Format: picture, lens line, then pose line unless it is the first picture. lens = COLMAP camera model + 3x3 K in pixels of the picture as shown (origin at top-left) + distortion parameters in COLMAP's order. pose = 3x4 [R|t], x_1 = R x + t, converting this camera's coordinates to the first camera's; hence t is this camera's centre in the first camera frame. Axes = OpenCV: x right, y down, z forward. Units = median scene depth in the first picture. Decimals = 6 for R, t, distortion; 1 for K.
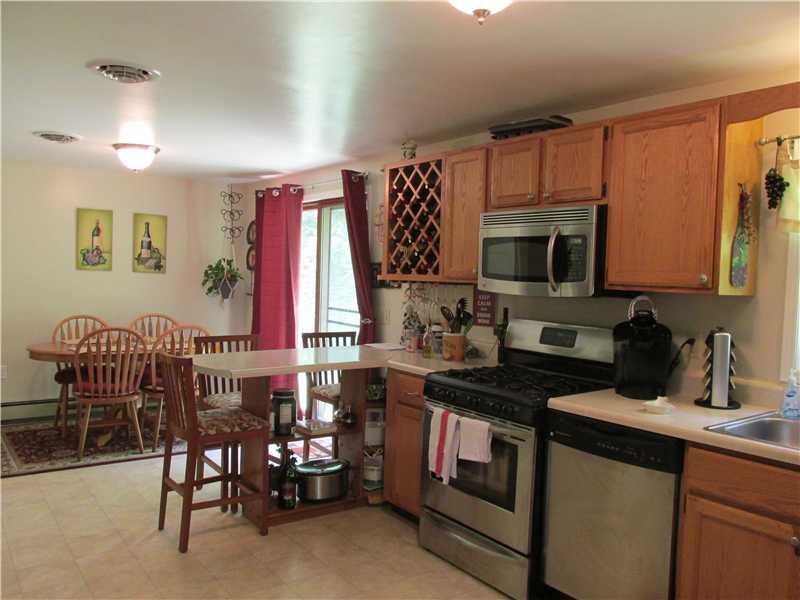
lens RADIAL K [[671.2, 0, 400.0], [0, 671.2, 300.0], [0, 0, 1]] dist [-0.009809, -0.002932]
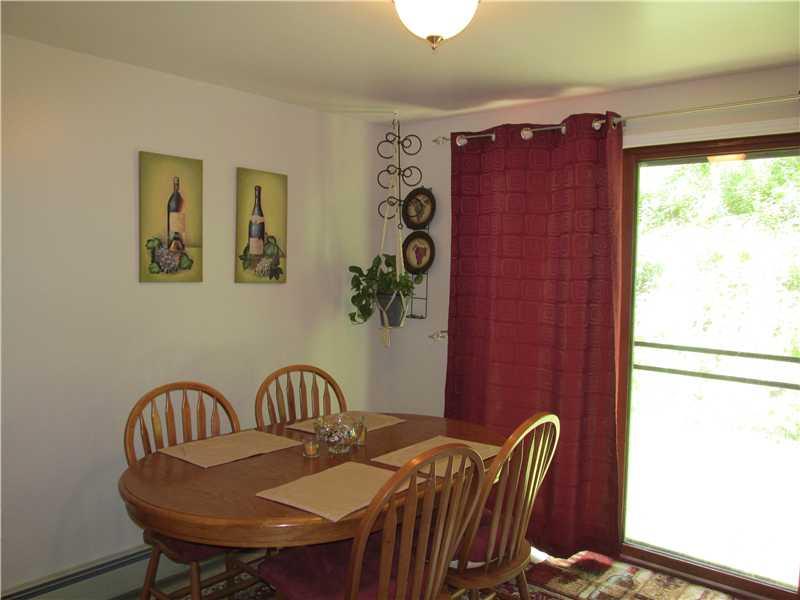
lens RADIAL K [[636.5, 0, 400.0], [0, 636.5, 300.0], [0, 0, 1]] dist [0.001006, 0.001222]
pose [[0.972635, -0.026036, 0.230873, -0.397863], [0.020664, 0.999457, 0.025656, -0.039601], [-0.231416, -0.020183, 0.972646, 0.507574]]
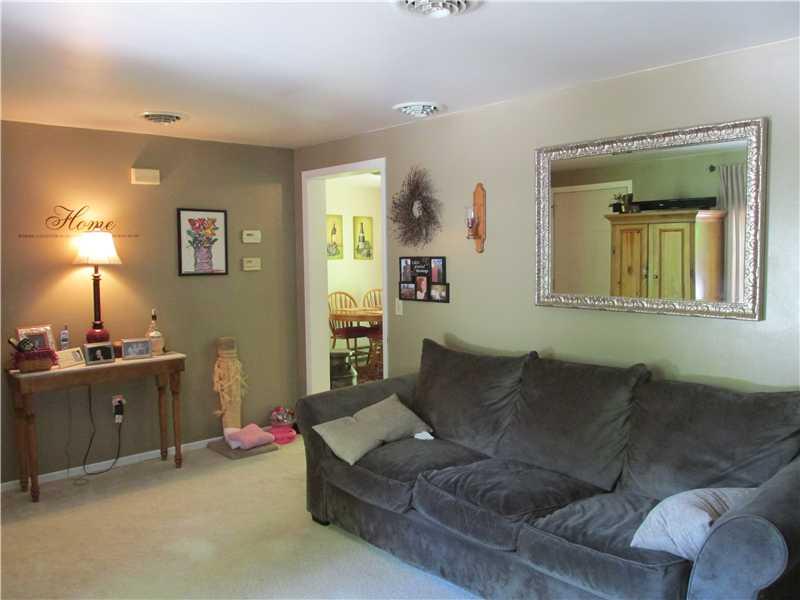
lens RADIAL K [[671.2, 0, 400.0], [0, 671.2, 300.0], [0, 0, 1]] dist [-0.009809, -0.002932]
pose [[0.995384, -0.049328, 0.082328, -0.432469], [0.046432, 0.998246, 0.036730, -0.004885], [-0.083995, -0.032738, 0.995928, -0.386203]]
